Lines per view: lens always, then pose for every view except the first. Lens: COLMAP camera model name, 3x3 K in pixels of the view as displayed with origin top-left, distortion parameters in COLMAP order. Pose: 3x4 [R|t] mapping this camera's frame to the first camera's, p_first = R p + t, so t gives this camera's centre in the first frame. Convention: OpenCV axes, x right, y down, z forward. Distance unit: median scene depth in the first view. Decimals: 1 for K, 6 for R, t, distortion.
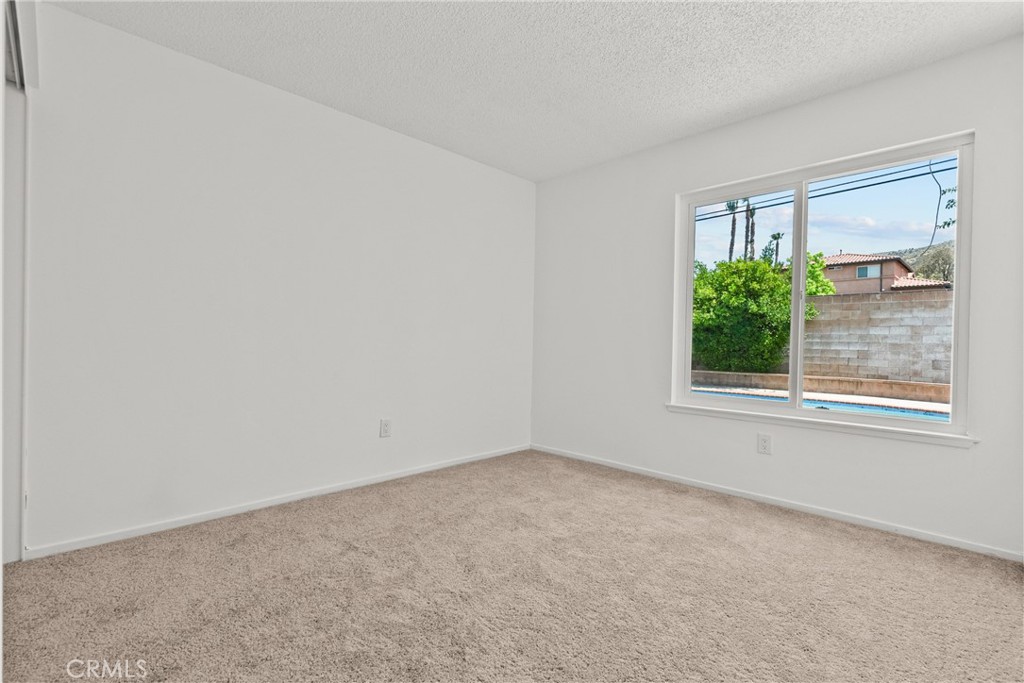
lens RADIAL K [[464.5, 0, 497.3], [0, 464.5, 344.2], [0, 0, 1]] dist [-0.001273, 0.000437]
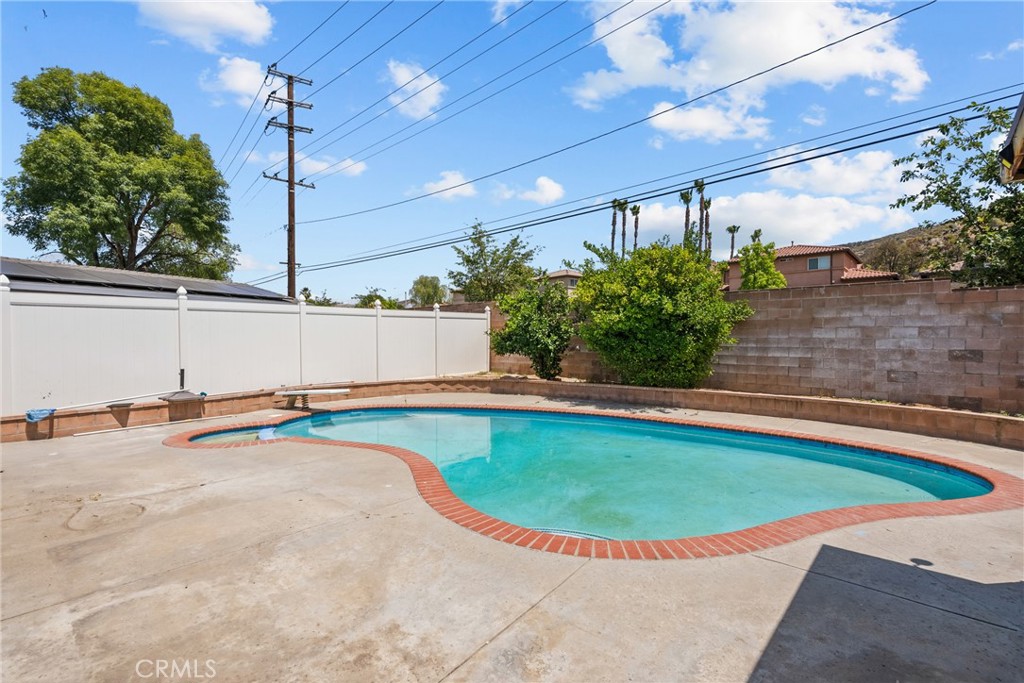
lens RADIAL K [[464.5, 0, 497.3], [0, 464.5, 344.2], [0, 0, 1]] dist [-0.001273, 0.000437]
pose [[0.997778, -0.018077, 0.064134, 0.205387], [0.017422, 0.999790, 0.010756, -0.028552], [-0.064315, -0.009614, 0.997883, 0.233162]]
